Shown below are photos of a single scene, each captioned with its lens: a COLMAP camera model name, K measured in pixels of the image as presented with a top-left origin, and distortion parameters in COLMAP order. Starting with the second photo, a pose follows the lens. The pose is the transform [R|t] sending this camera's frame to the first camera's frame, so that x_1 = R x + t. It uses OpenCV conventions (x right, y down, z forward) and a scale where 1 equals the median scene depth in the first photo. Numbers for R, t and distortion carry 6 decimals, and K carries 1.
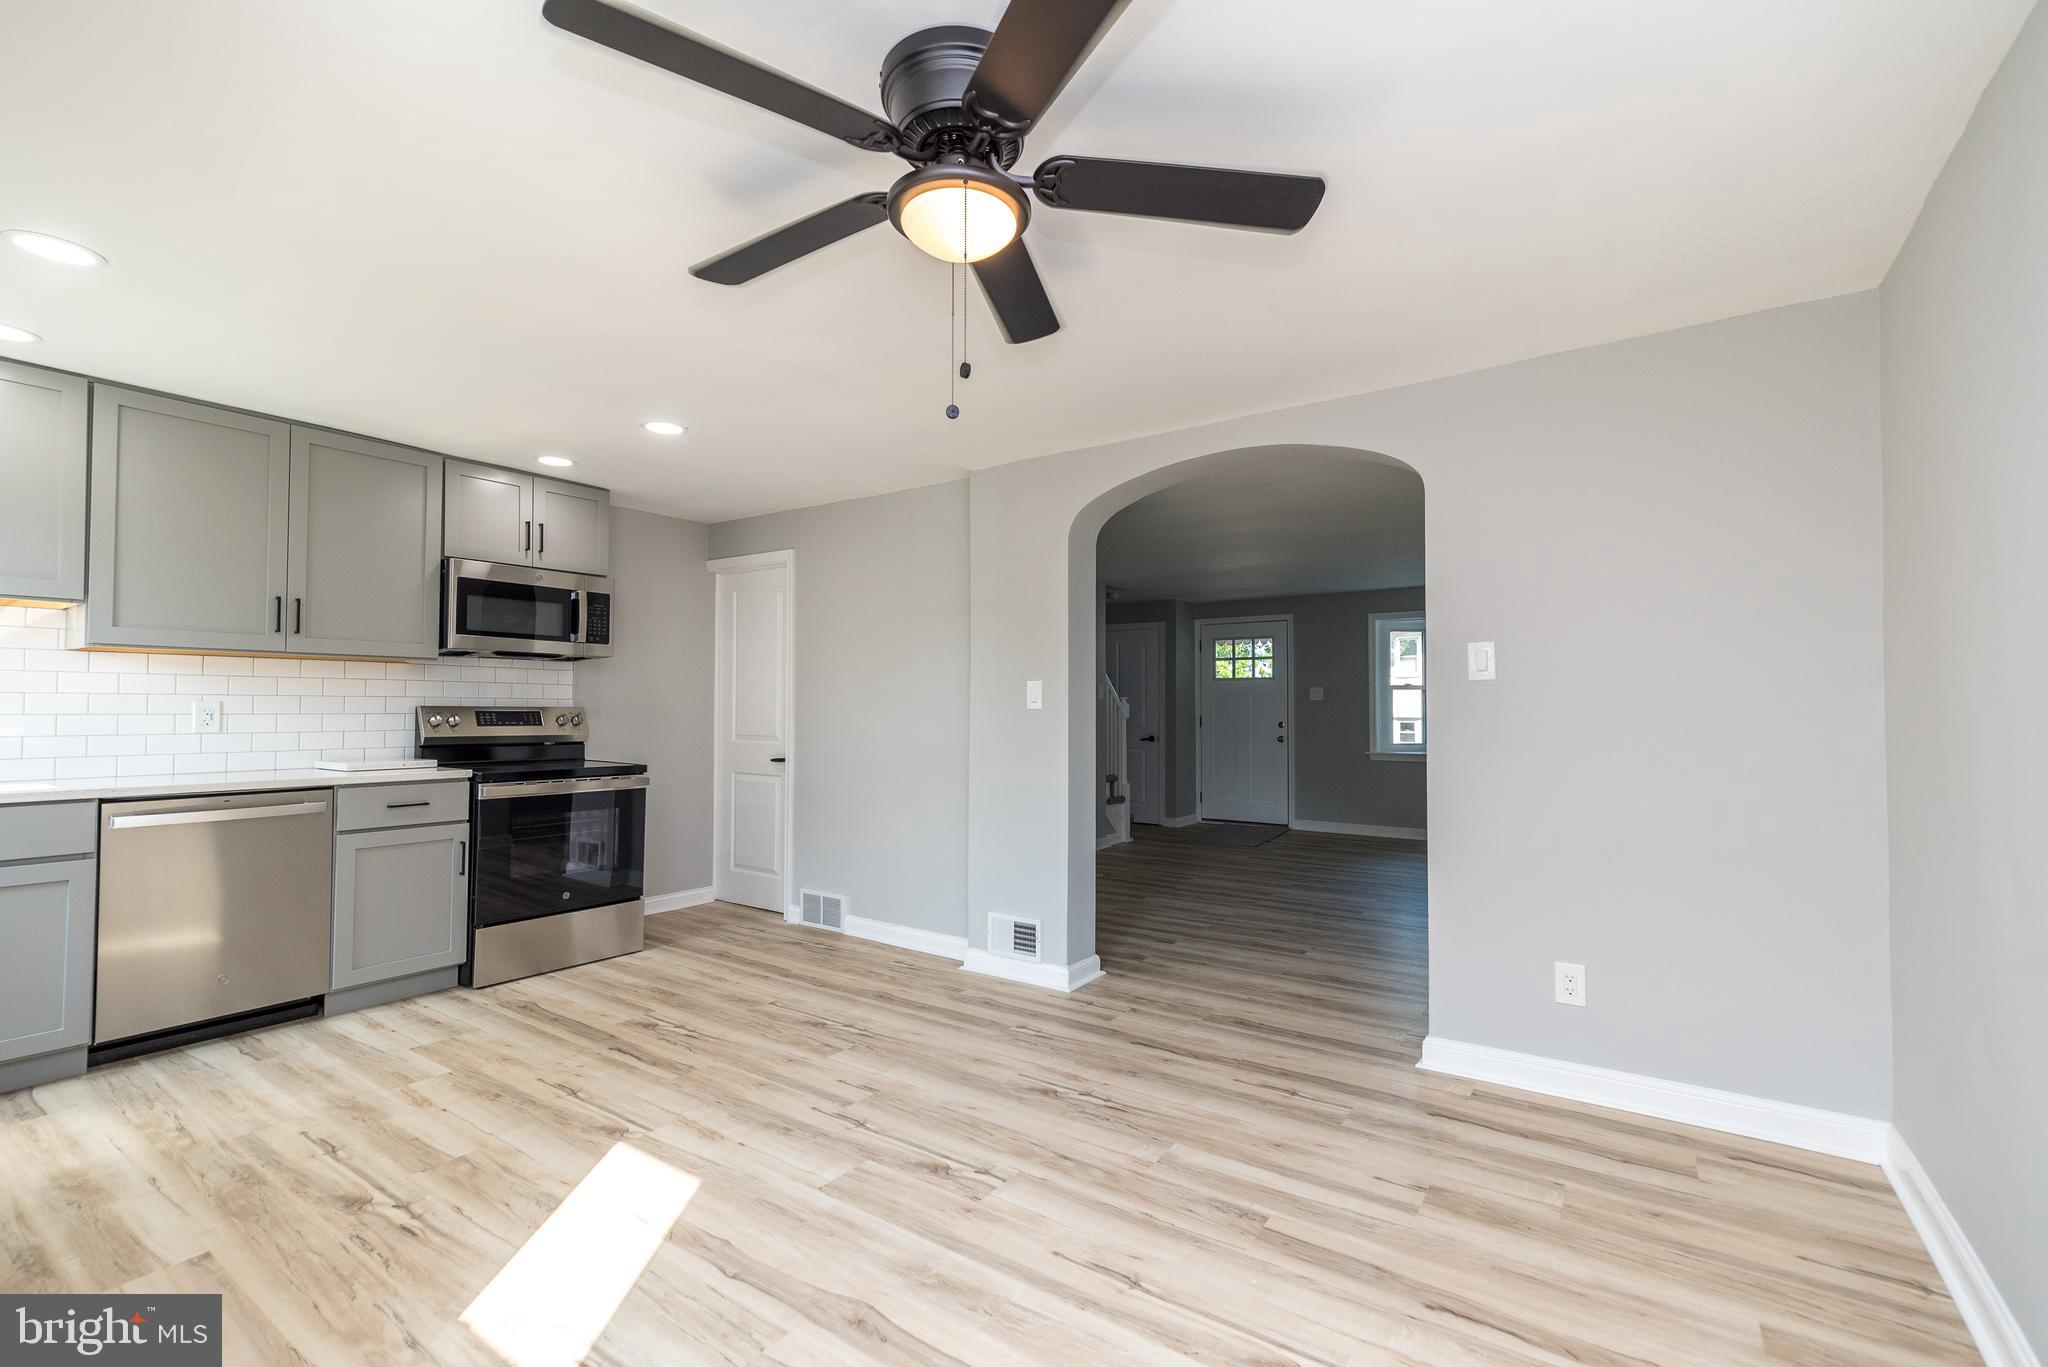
lens RADIAL K [[884.5, 0, 1028.8], [0, 884.5, 689.7], [0, 0, 1]] dist [0.007451, 0.000357]
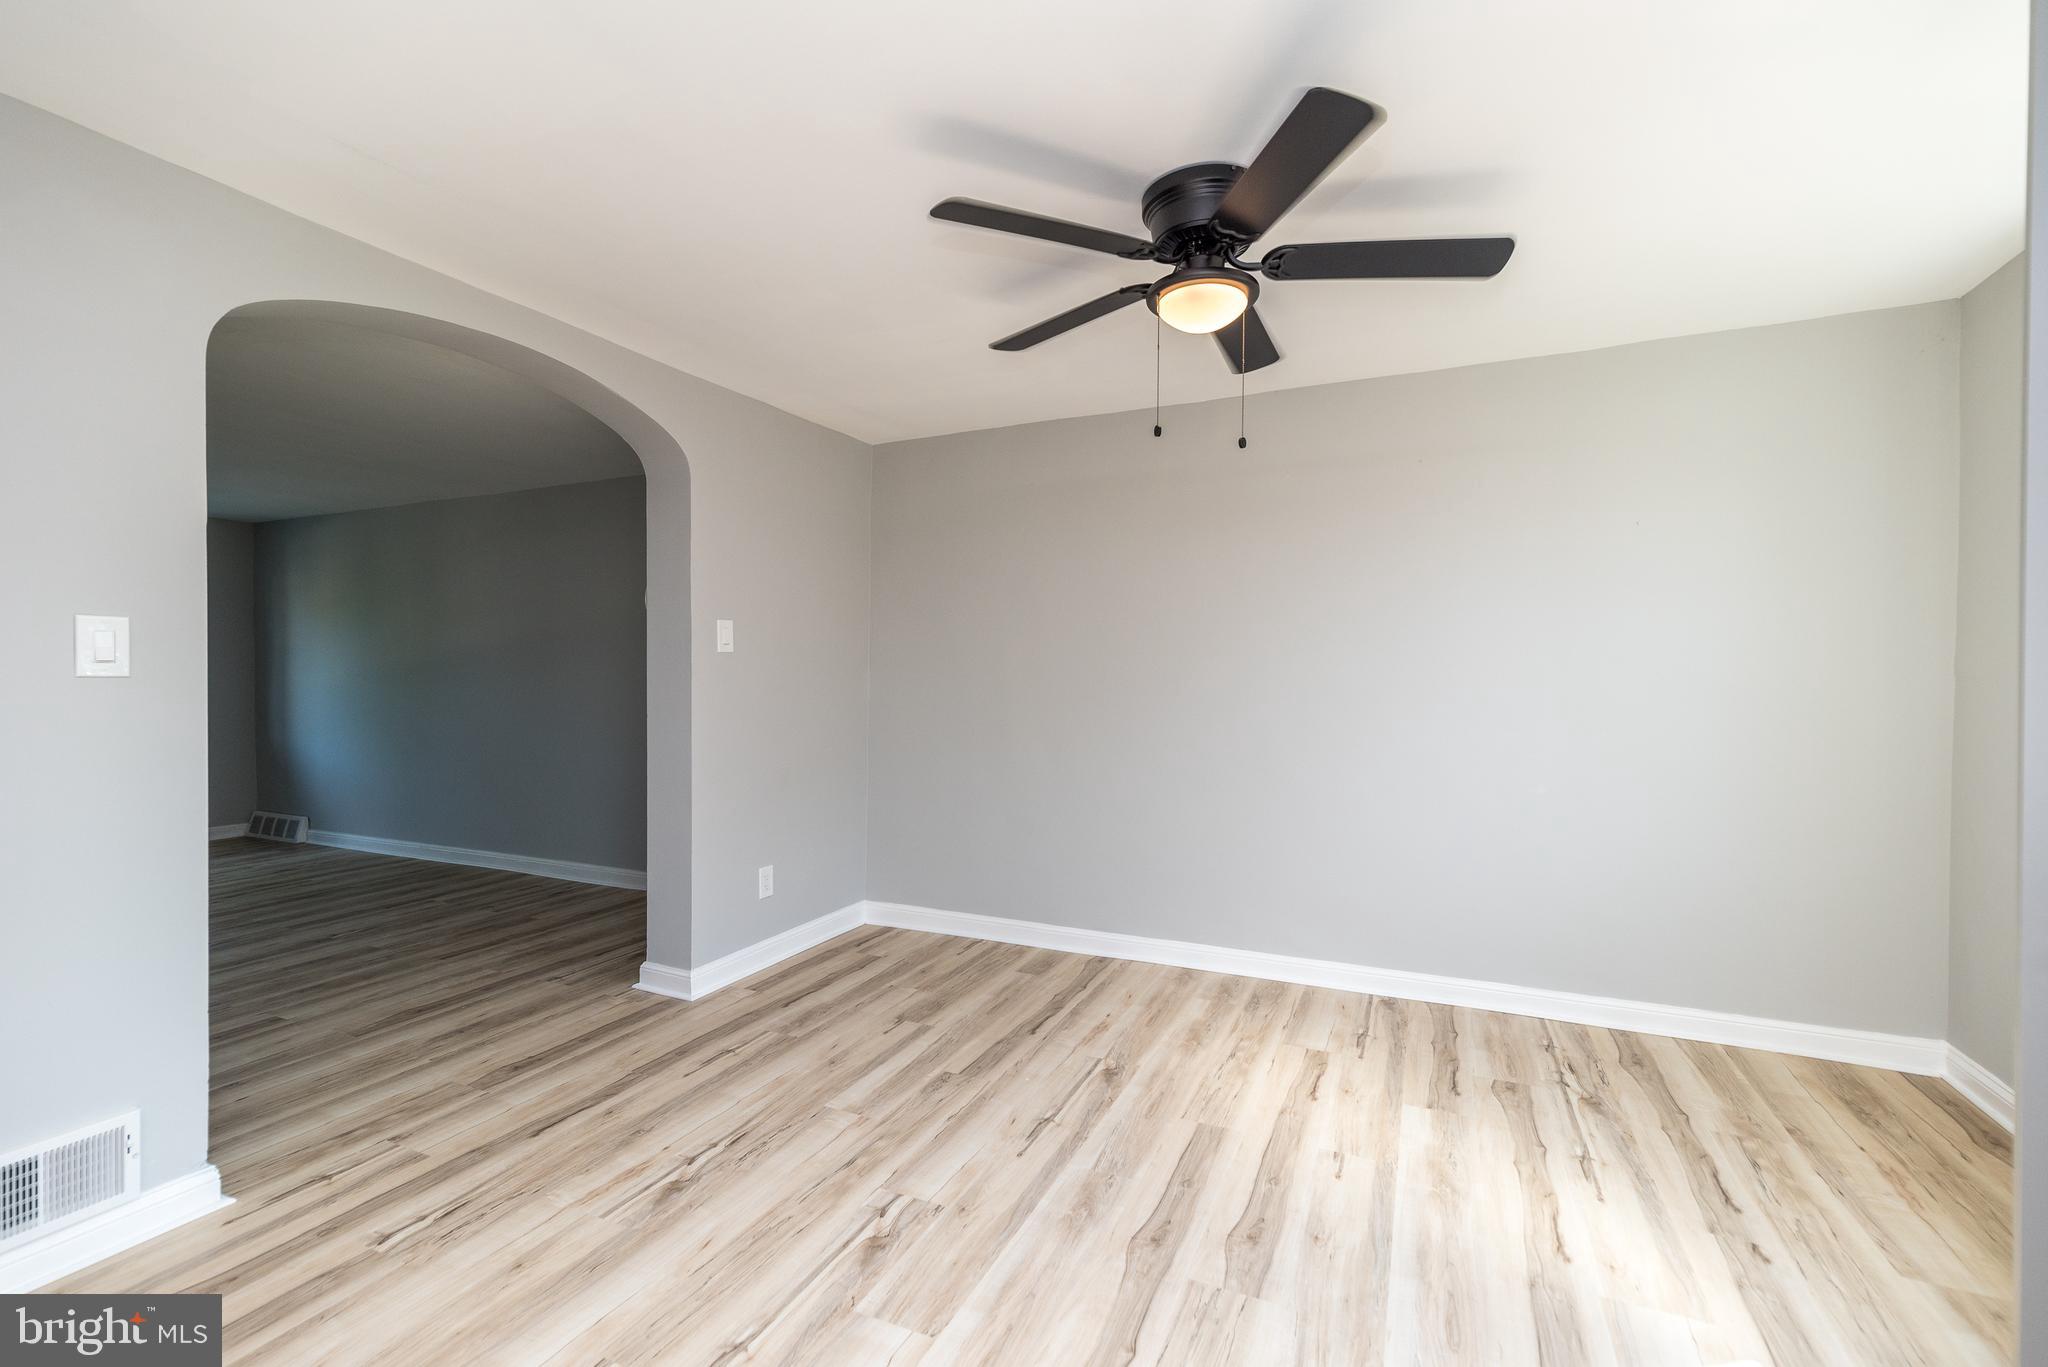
lens RADIAL K [[882.8, 0, 1029.9], [0, 882.8, 661.1], [0, 0, 1]] dist [0.005196, 0.000060]
pose [[-0.169653, 0.014875, 0.985392, -0.678690], [-0.024196, 0.999522, -0.019254, 0.013499], [-0.985207, -0.027109, -0.169212, 0.737331]]
